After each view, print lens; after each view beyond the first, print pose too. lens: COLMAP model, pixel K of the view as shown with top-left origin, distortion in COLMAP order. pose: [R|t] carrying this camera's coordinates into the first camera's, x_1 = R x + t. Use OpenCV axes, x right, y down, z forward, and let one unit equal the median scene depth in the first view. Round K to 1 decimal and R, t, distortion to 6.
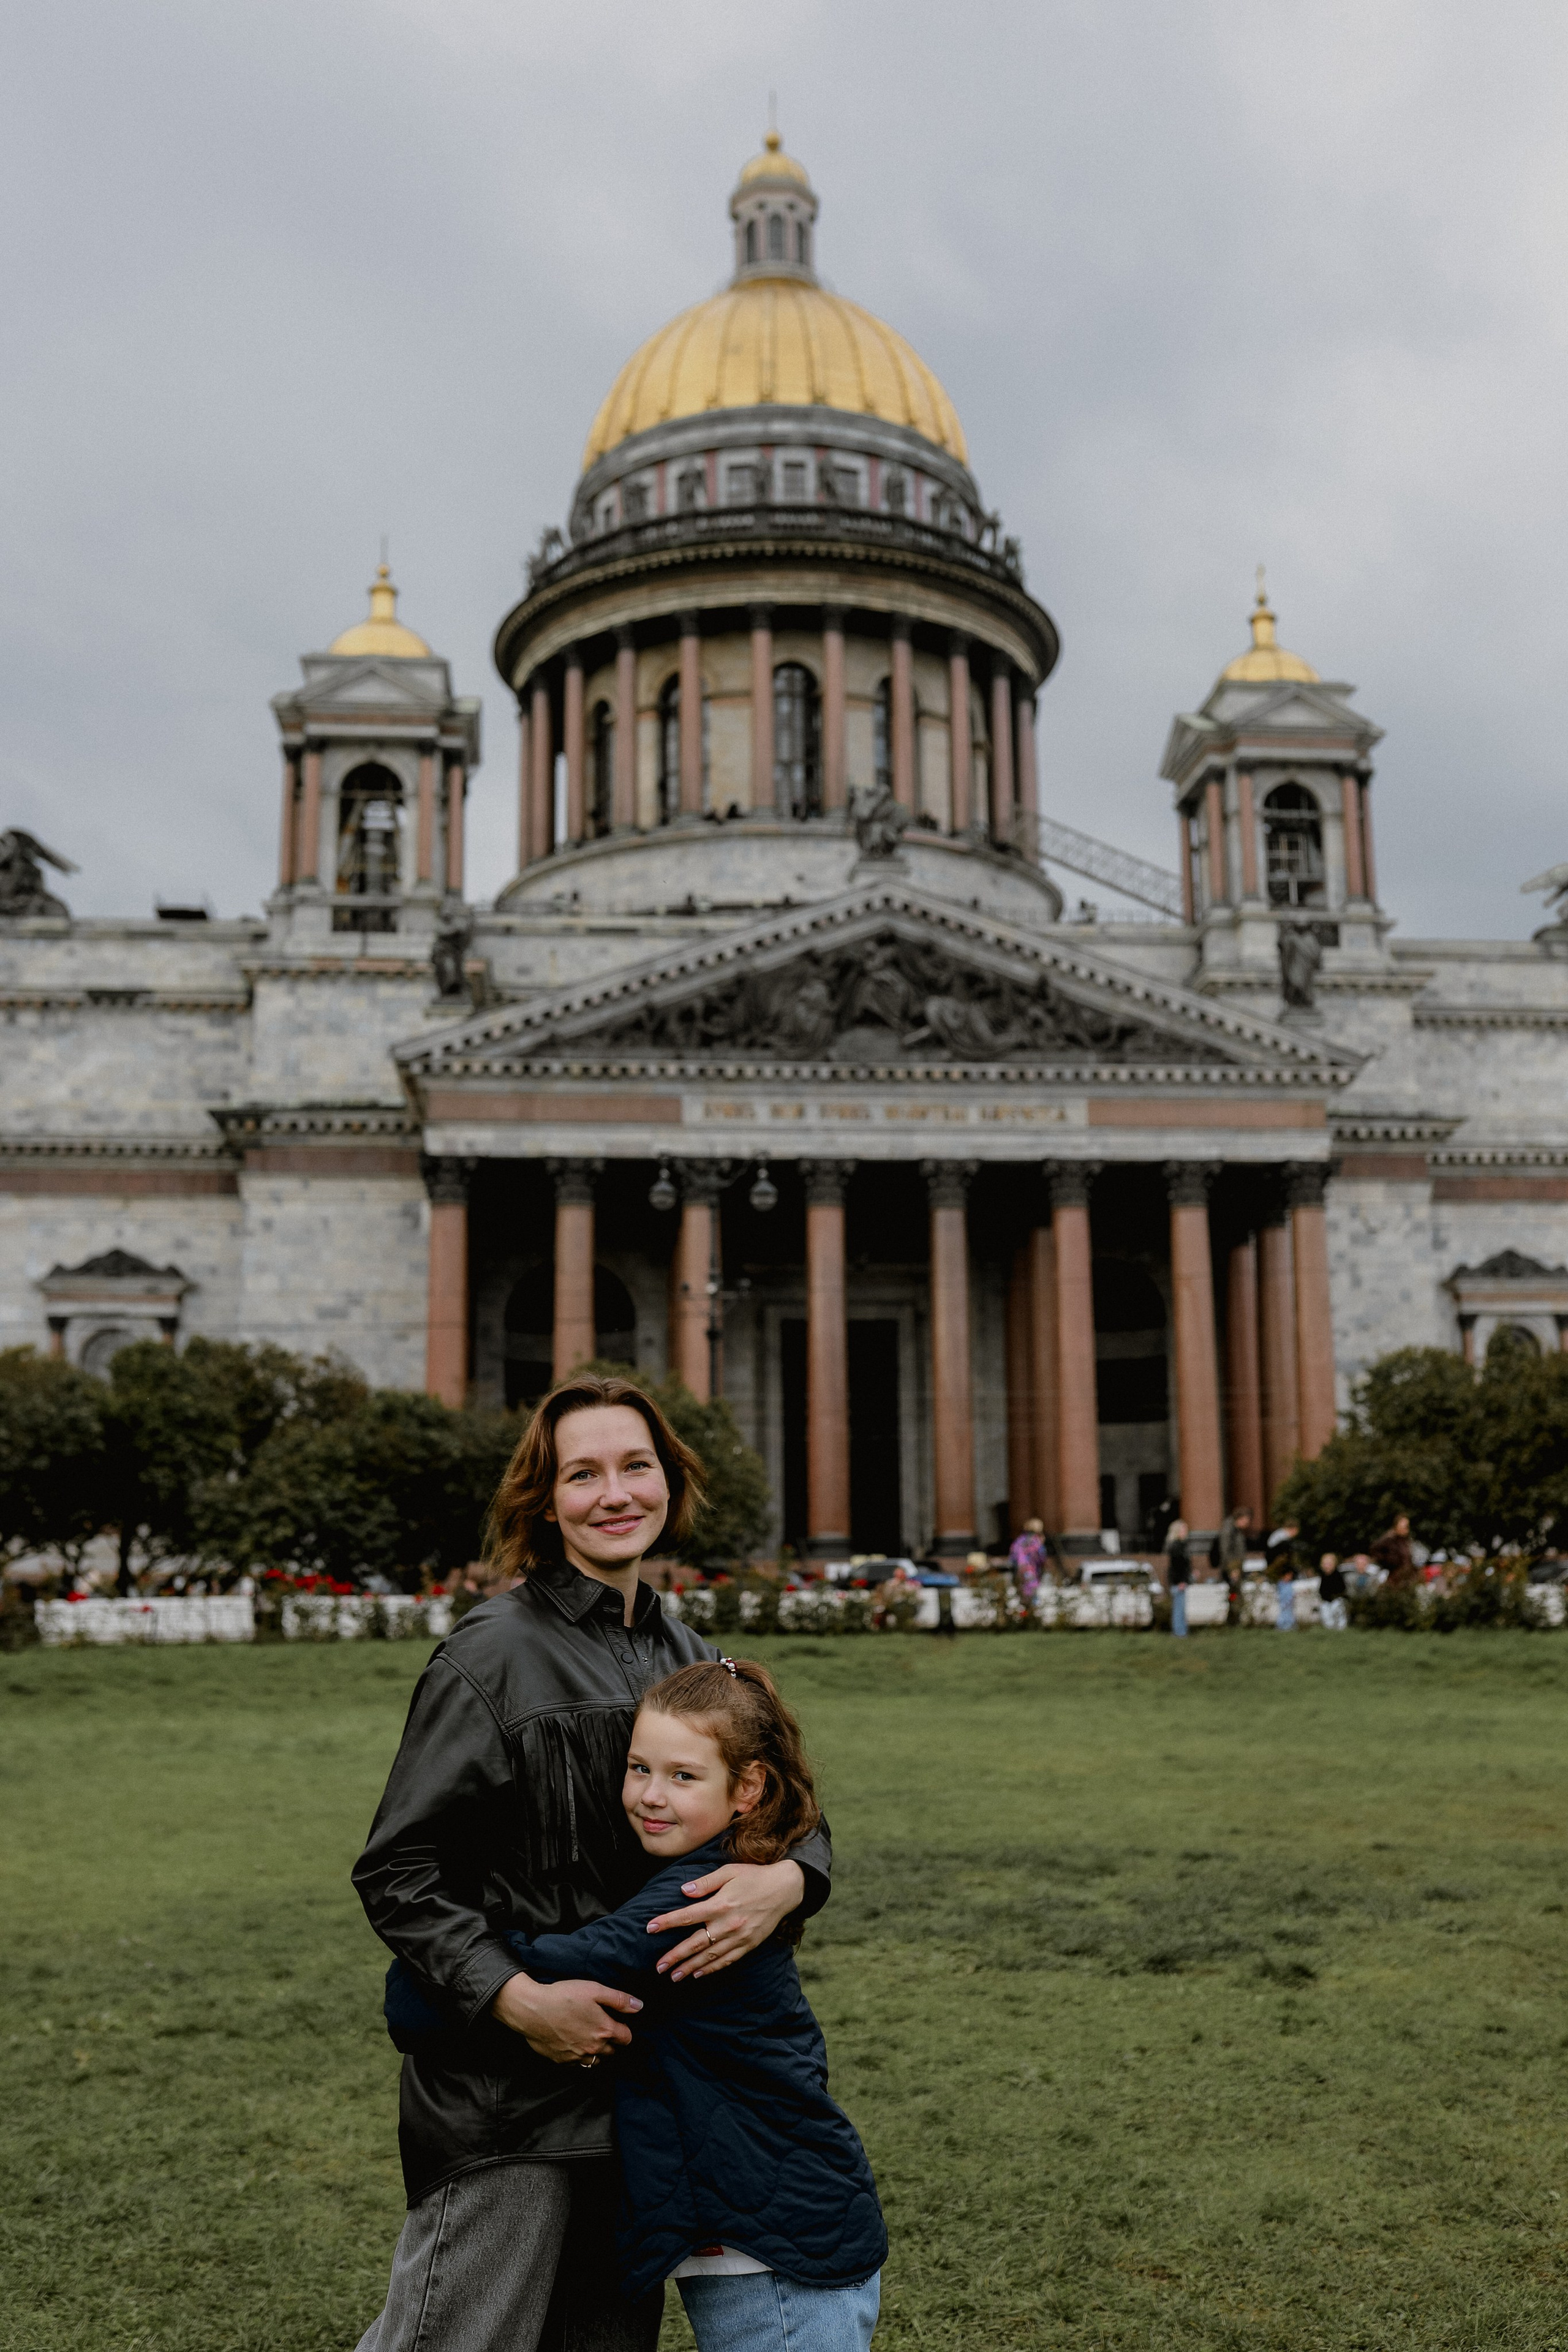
lens RADIAL K [[2221.1, 0, 794.6], [0, 2221.1, 1178.9], [0, 0, 1]] dist [-0.046508, 0.001071]
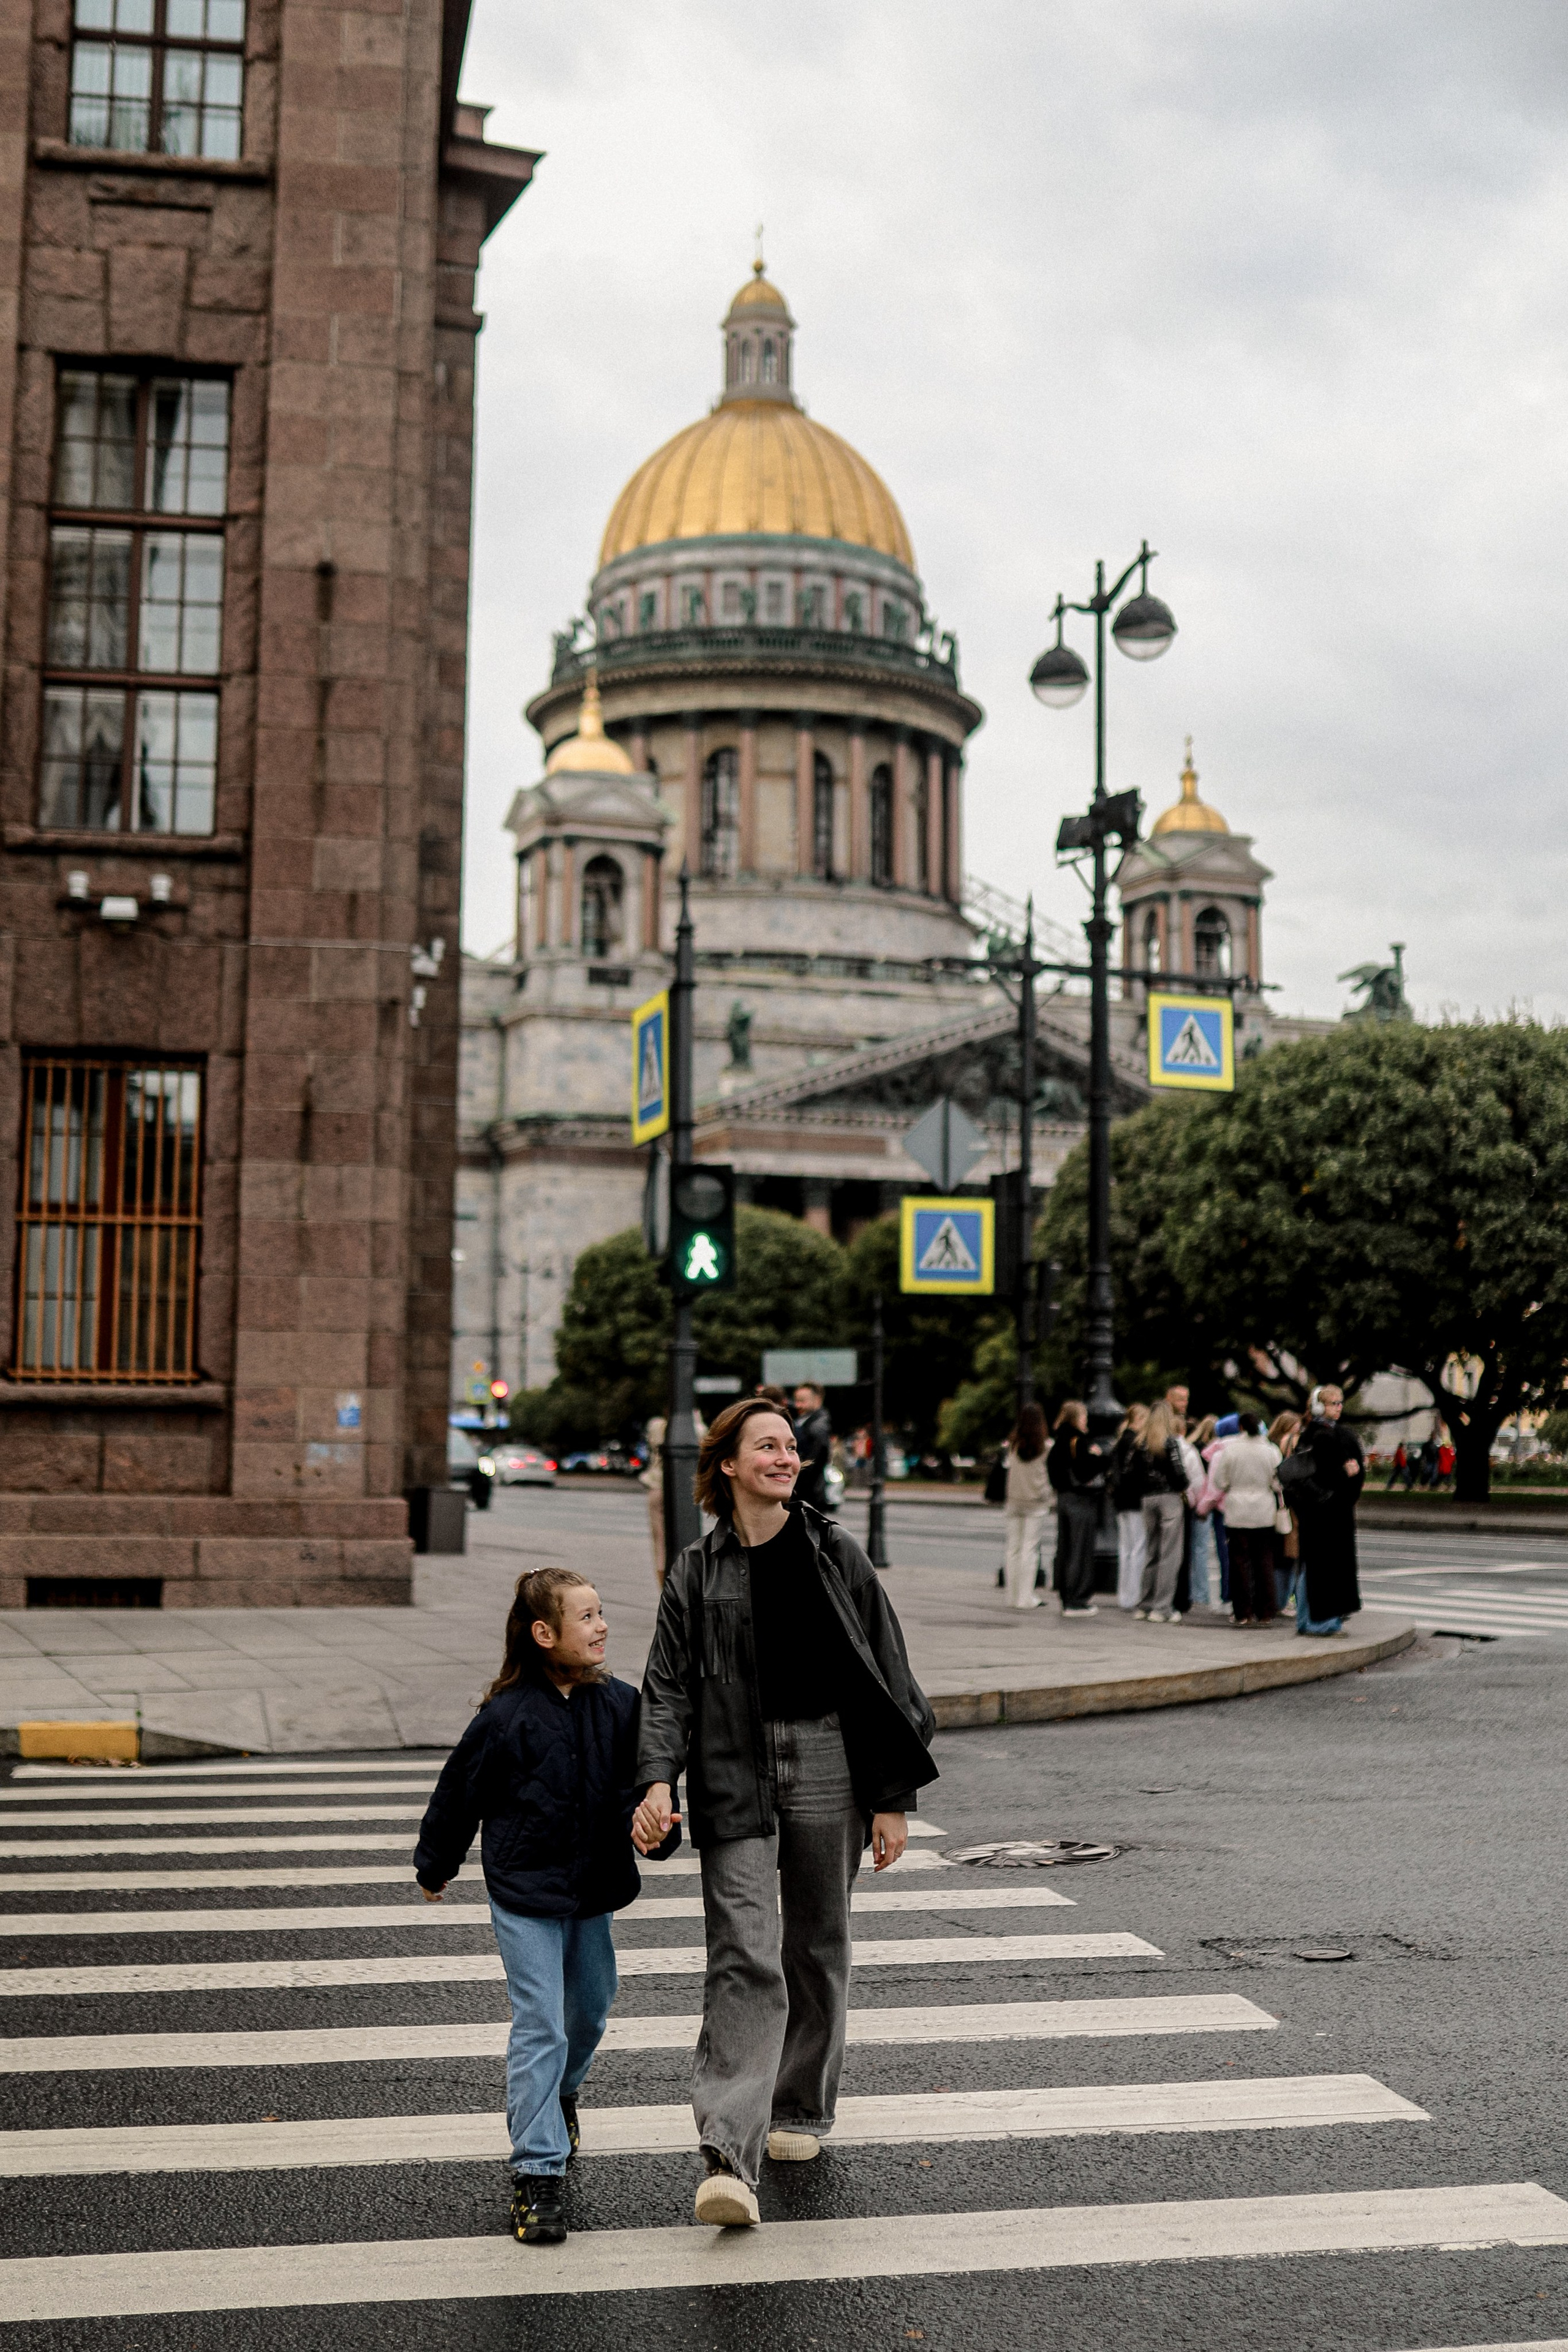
lens RADIAL K [[2945.3, 0, 789.6], [0, 2945.3, 1094.7], [0, 0, 1]] dist [-0.066962, 0.122951]
pose [[0.953352, 0.052128, 0.297325, -0.609344], [-0.066089, 0.997124, 0.037092, -0.116836], [-0.294536, -0.055012, 0.954056, -0.747161]]
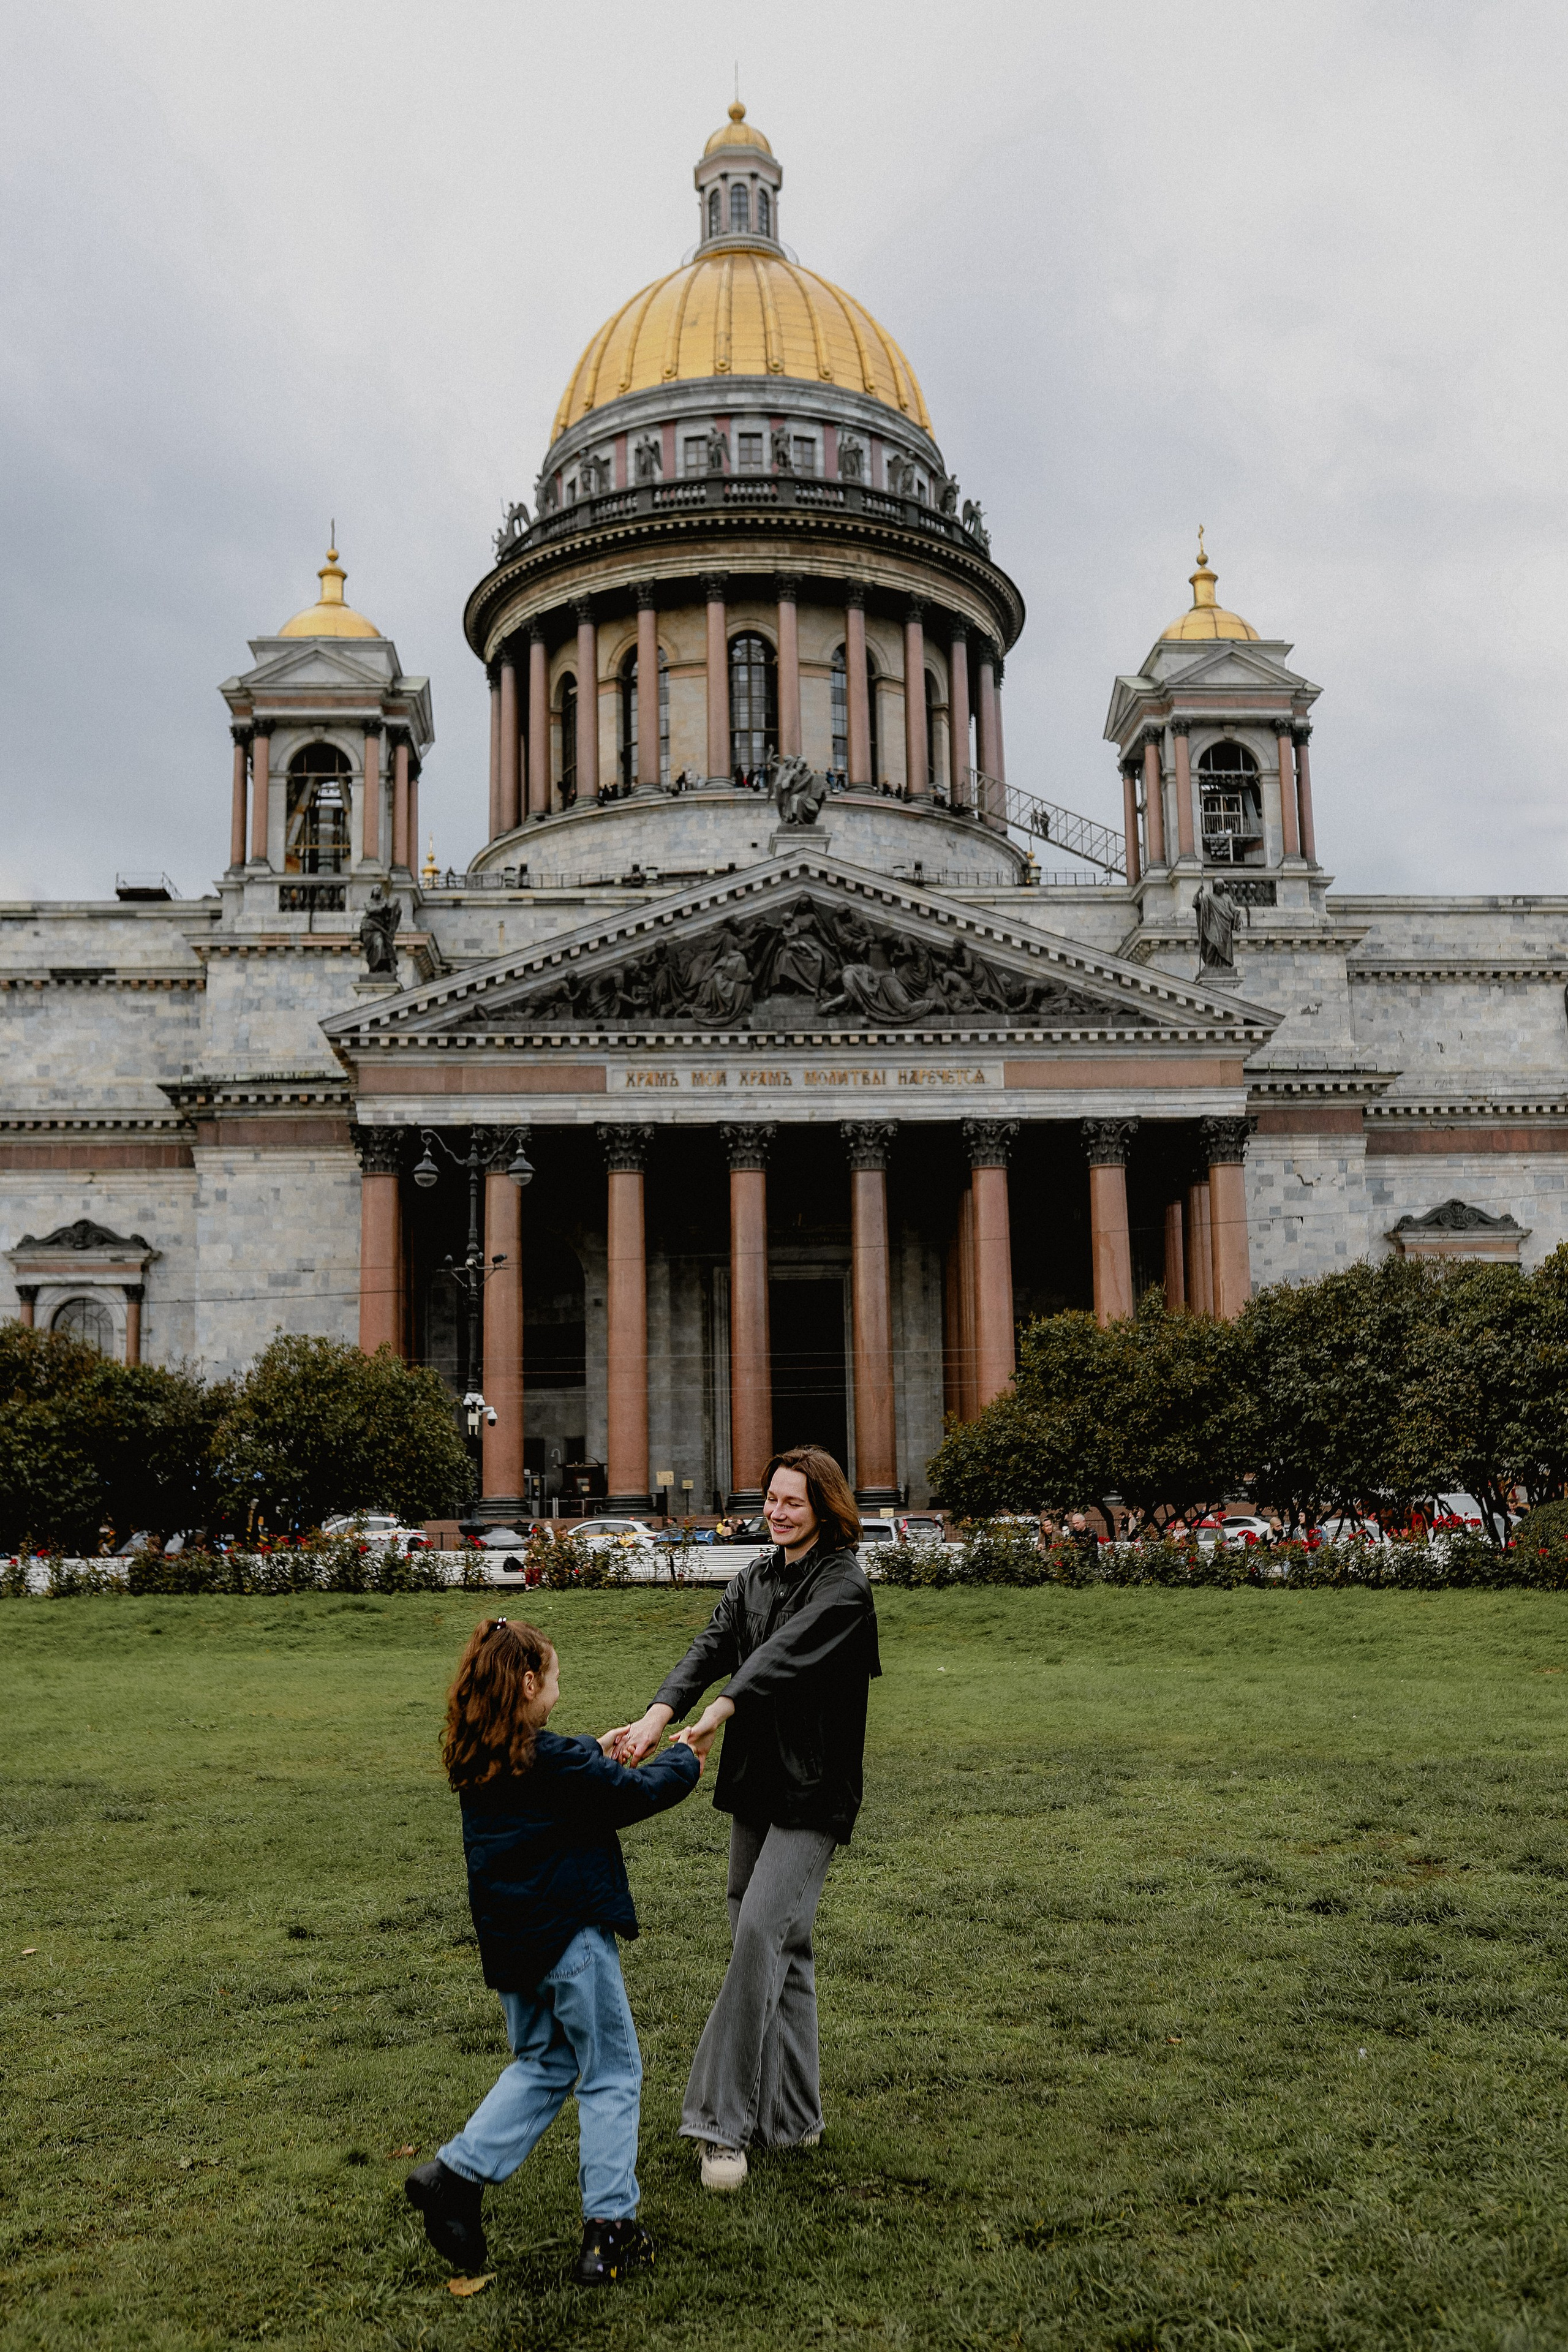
lens RADIAL K [[2212.1, 0, 798.0], [0, 2212.1, 1175.6], [0, 0, 1]] dist [-0.066074, 0.111309]
pose [[0.999231, -0.015372, -0.036072, 0.064525], [0.016064, 0.999691, 0.018984, -0.003498], [0.035769, -0.019549, 0.999169, -0.015194]]
